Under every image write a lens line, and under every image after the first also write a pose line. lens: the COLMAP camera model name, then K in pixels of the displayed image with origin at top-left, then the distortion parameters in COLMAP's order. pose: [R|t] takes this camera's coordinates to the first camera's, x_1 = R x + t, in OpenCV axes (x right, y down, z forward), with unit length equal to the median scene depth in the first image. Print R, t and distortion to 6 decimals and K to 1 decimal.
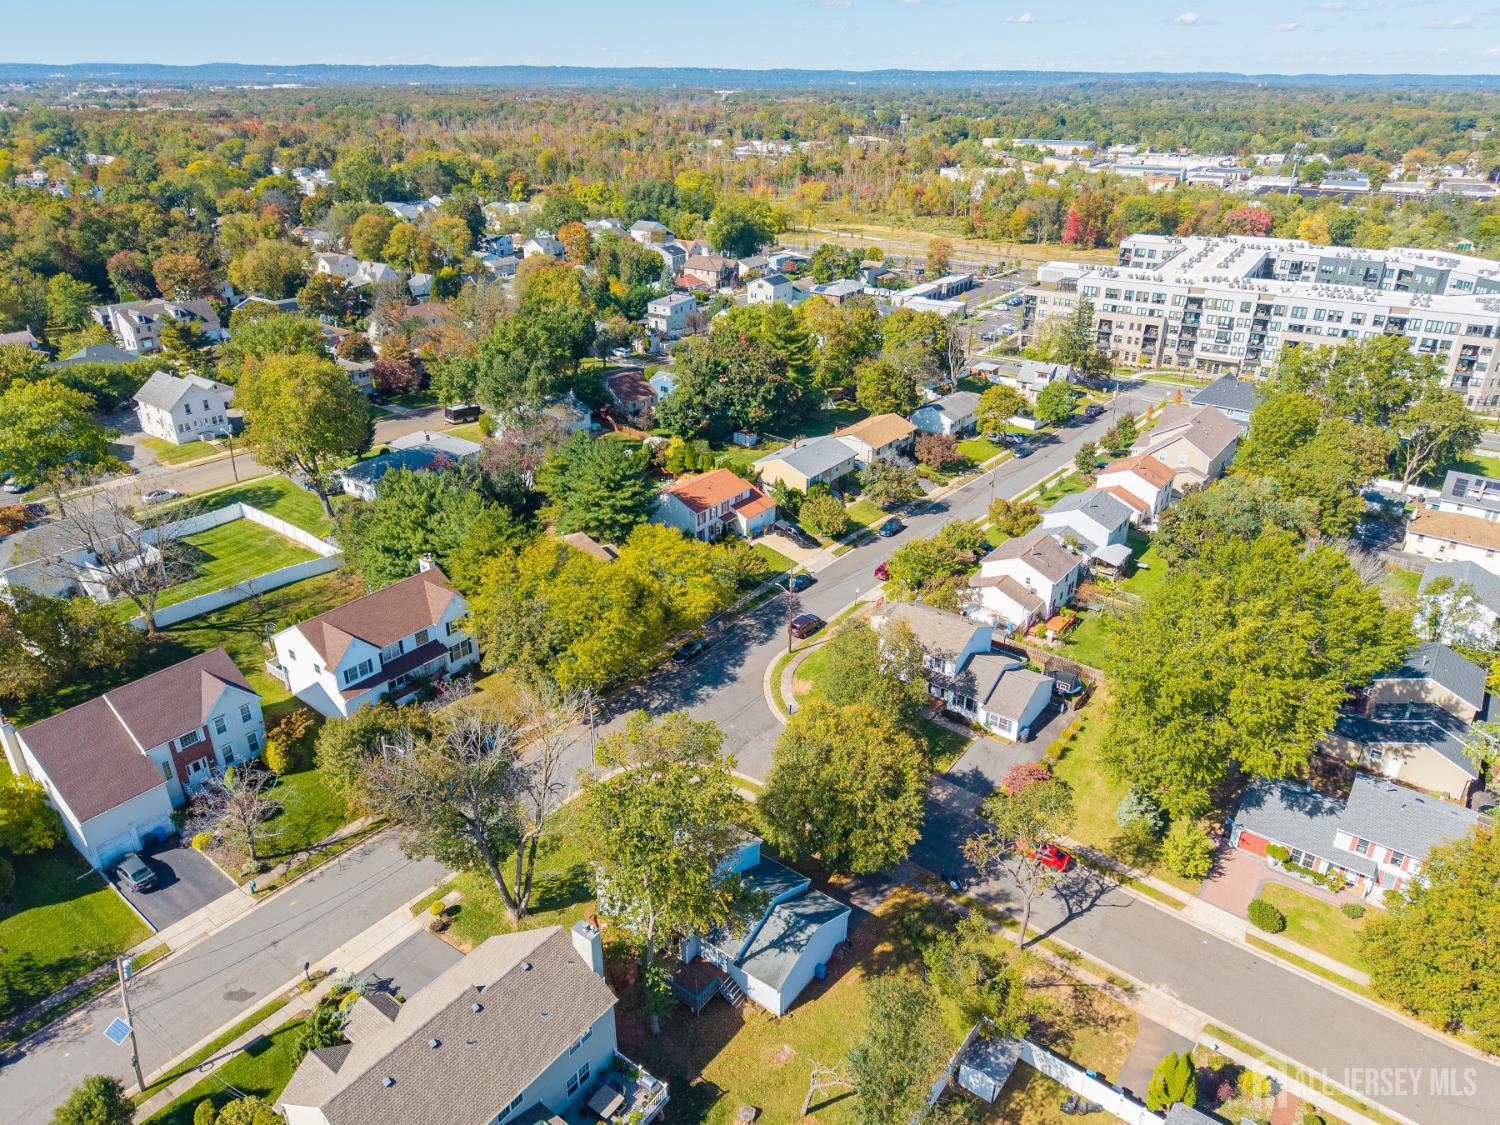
lens RADIAL K [[1015.8, 0, 750.0], [0, 1015.8, 562.5], [0, 0, 1]] dist [0.002283, 0.002537]
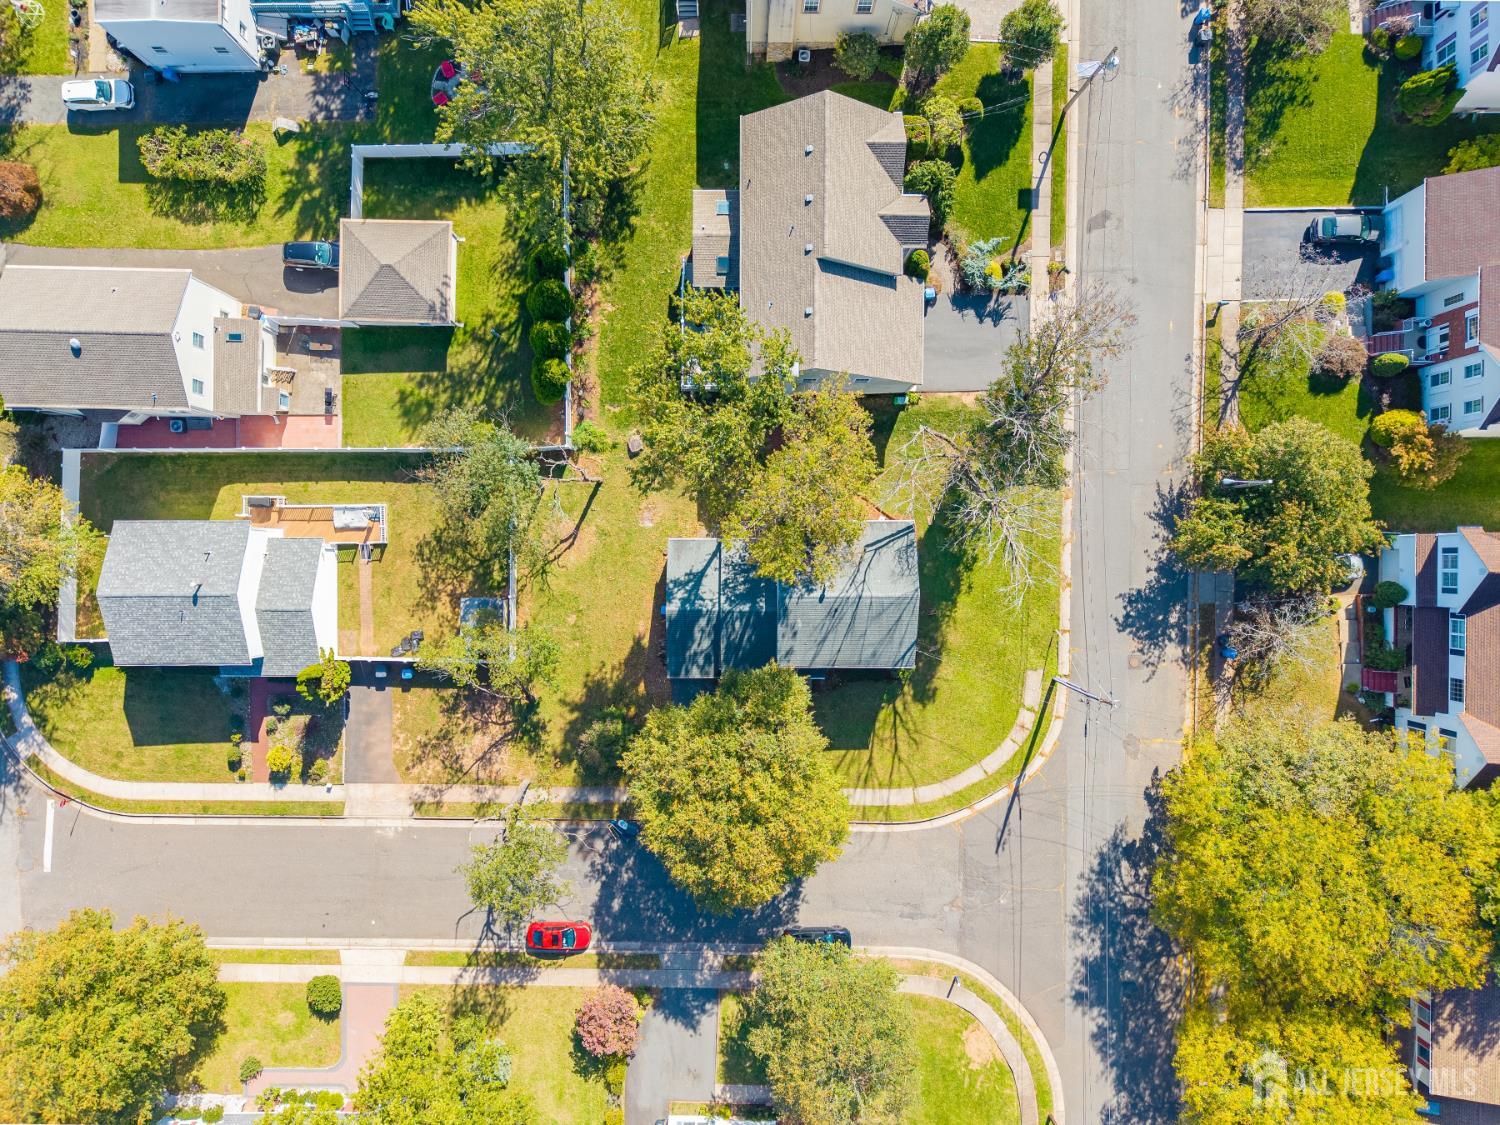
lens RADIAL K [[1056.2, 0, 750.0], [0, 1056.2, 562.5], [0, 0, 1]] dist [0.024443, 0.002853]
pose [[-0.801255, 0.597962, -0.020789, 0.000385], [-0.283931, -0.349418, 0.892911, -0.454423], [0.526663, 0.721352, 0.449752, 0.497202]]
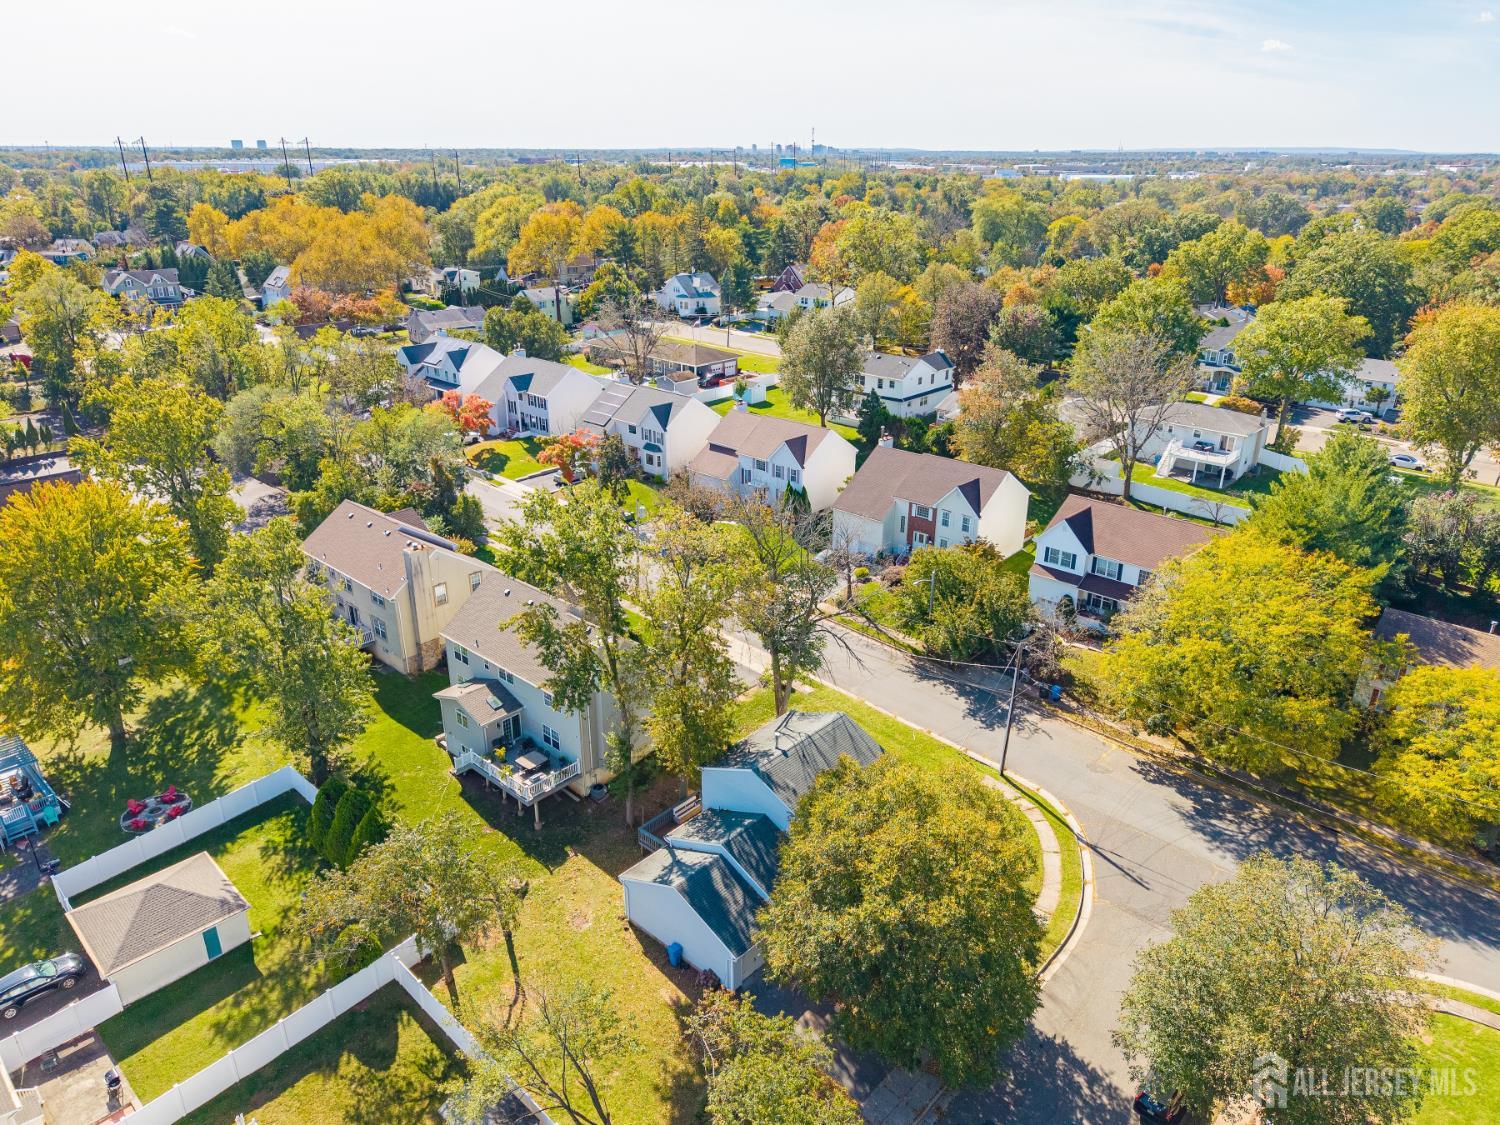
lens RADIAL K [[1015.8, 0, 750.0], [0, 1015.8, 562.5], [0, 0, 1]] dist [0.002283, 0.002537]
pose [[-0.103550, 0.357688, -0.928082, 0.612648], [-0.438129, 0.821289, 0.365413, -0.127196], [0.892928, 0.444459, 0.071669, 0.778284]]
